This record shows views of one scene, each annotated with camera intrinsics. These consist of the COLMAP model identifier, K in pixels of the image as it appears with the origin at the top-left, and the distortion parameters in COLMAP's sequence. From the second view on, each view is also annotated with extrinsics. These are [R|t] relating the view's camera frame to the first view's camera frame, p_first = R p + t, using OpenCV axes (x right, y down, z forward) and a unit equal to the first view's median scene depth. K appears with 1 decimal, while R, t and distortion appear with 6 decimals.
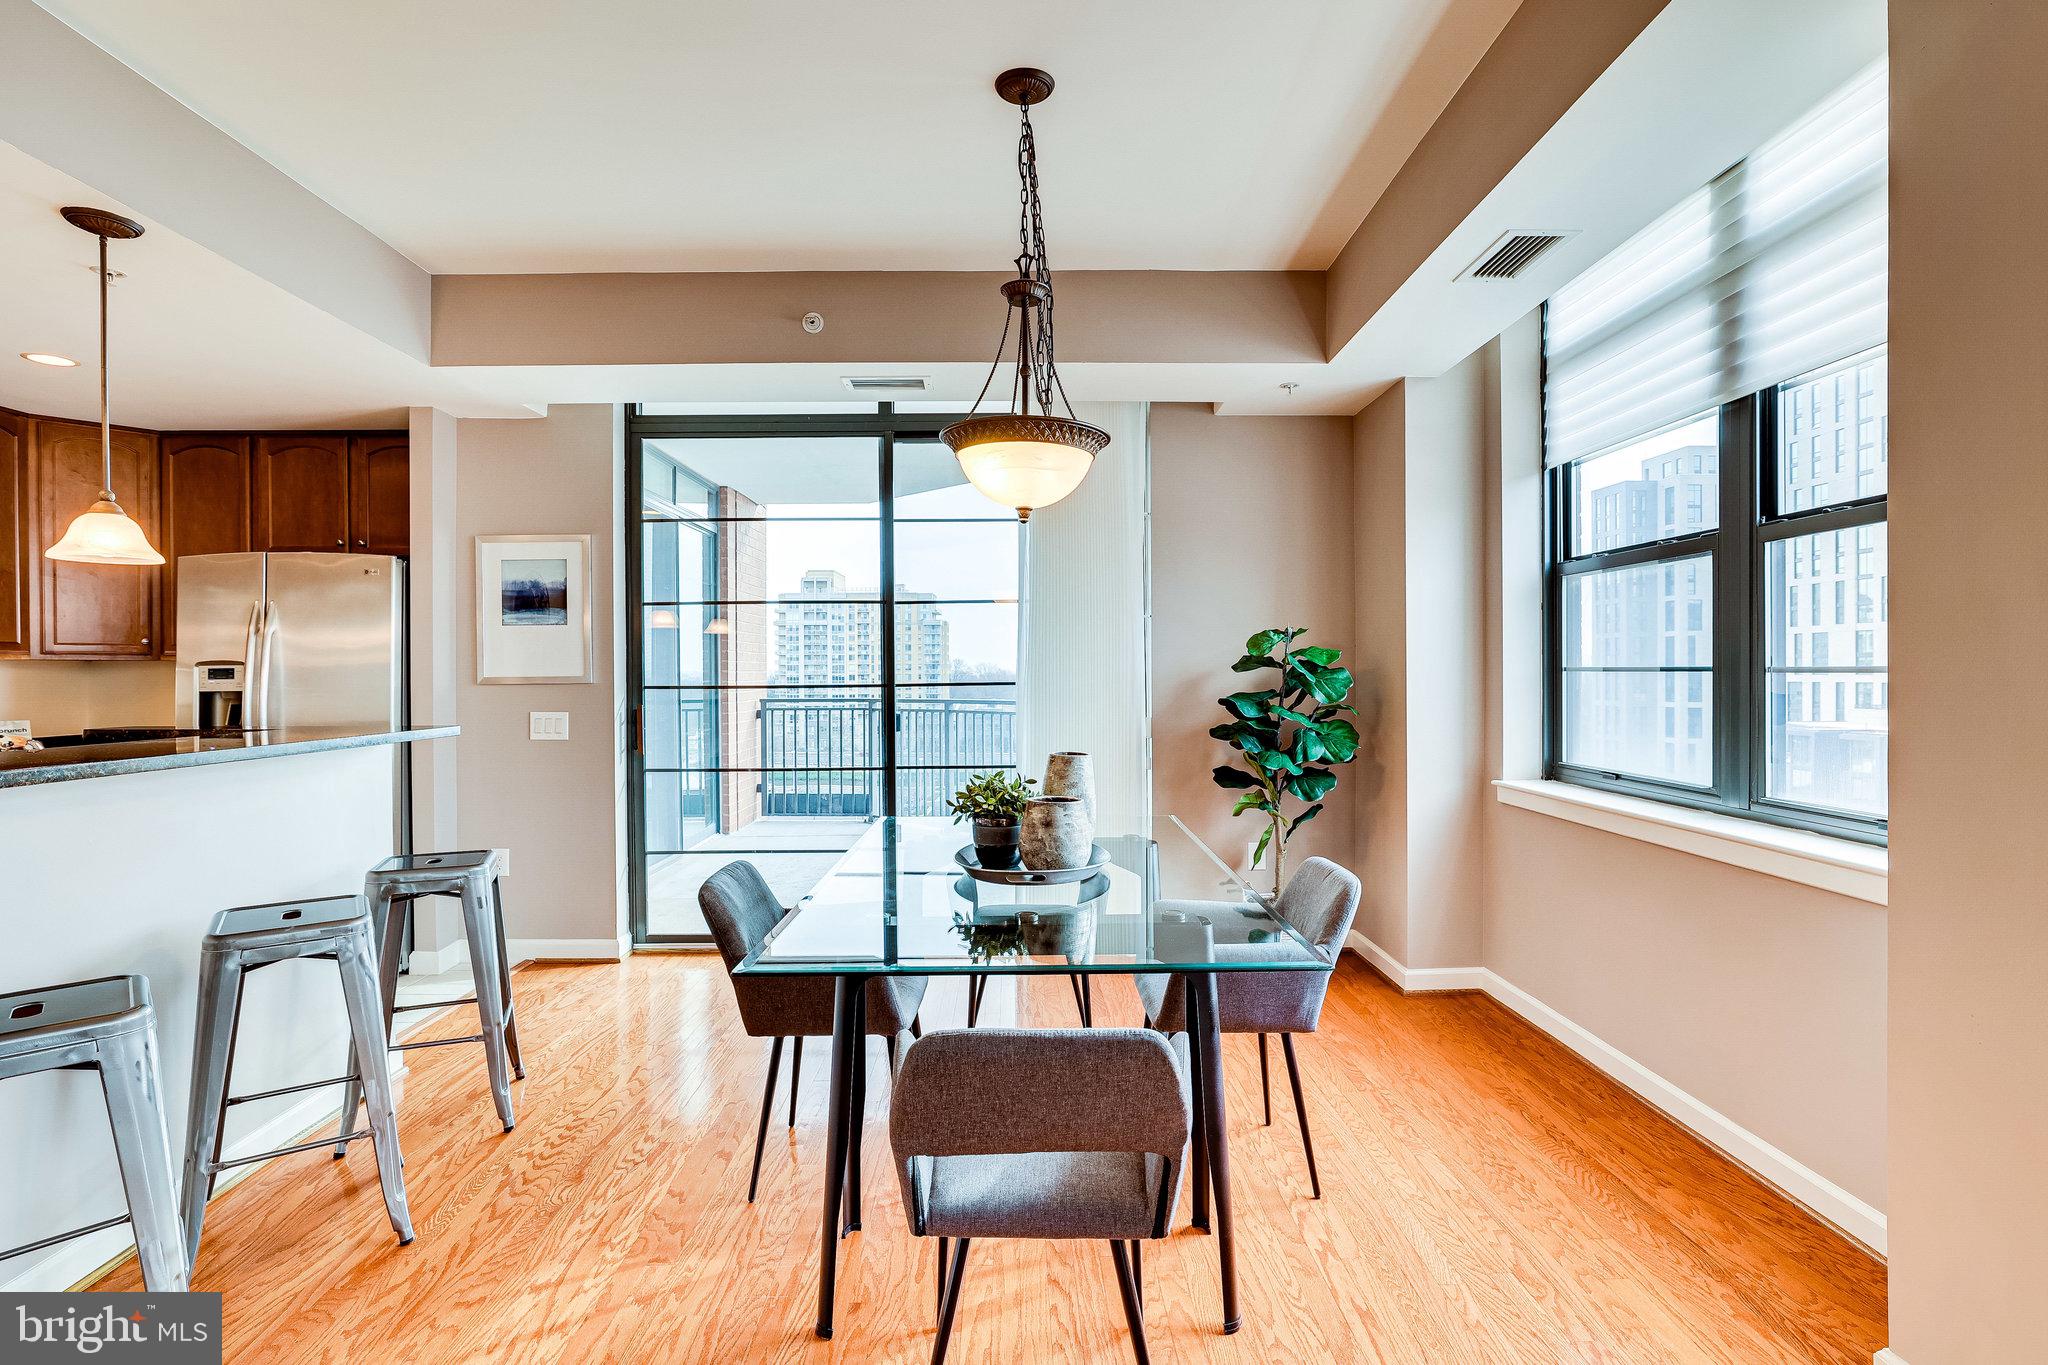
lens RADIAL K [[1003.6, 0, 1021.1], [0, 1003.6, 672.1], [0, 0, 1]] dist [0.002008, 0.001067]
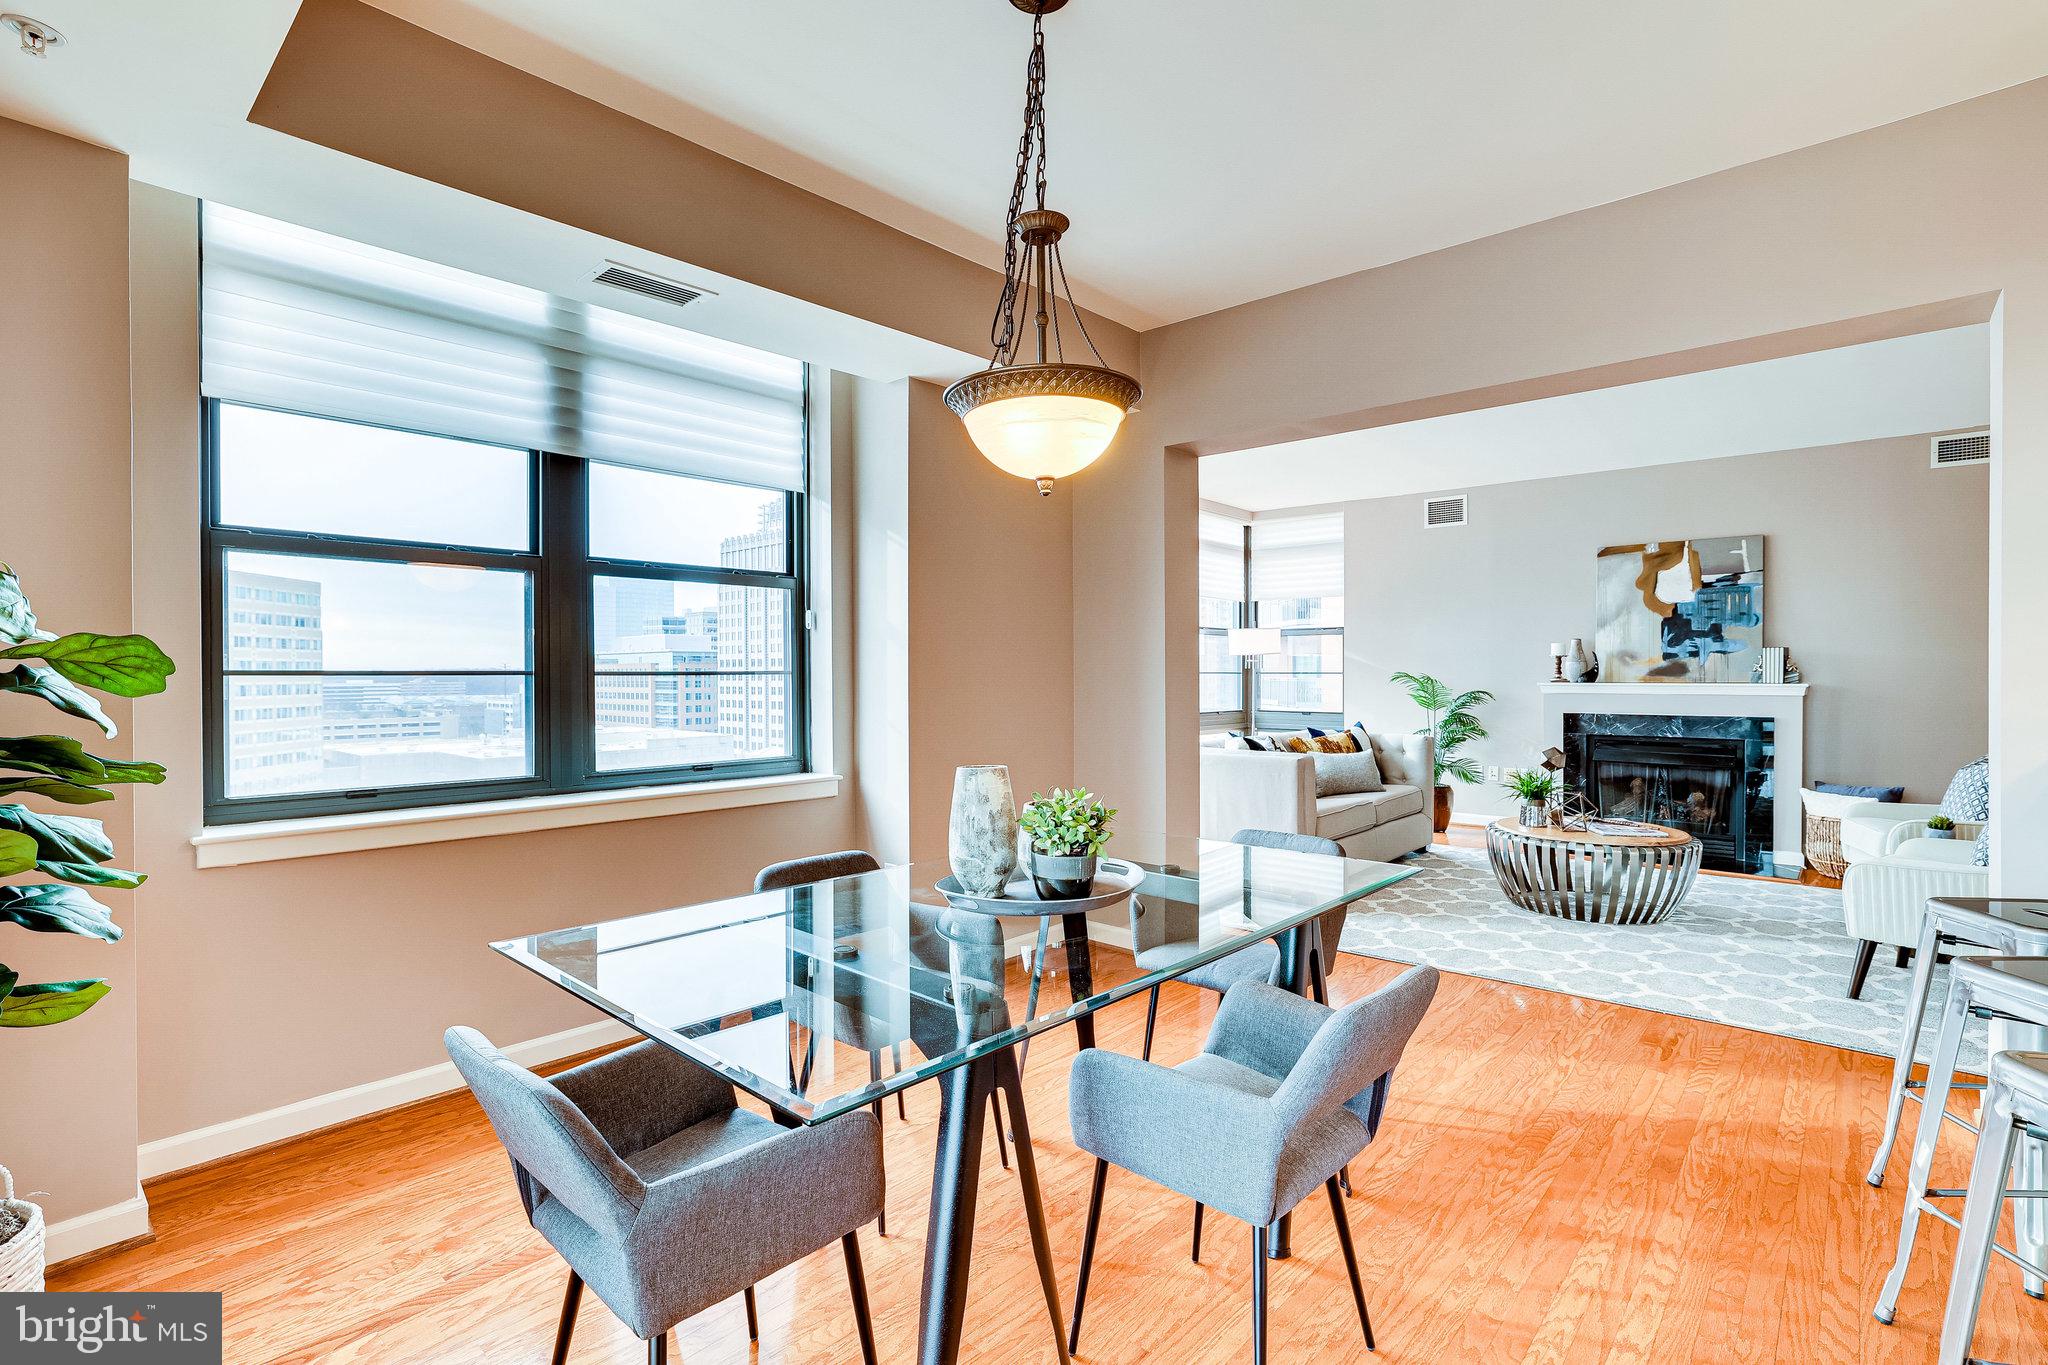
lens RADIAL K [[945.5, 0, 1024.0], [0, 945.5, 682.5], [0, 0, 1]] dist [-0.000225, 0.000037]
pose [[-0.735970, 0.000319, 0.677014, -0.490637], [0.007659, 0.999940, 0.007854, 0.004040], [-0.676970, 0.010966, -0.735929, 1.485951]]
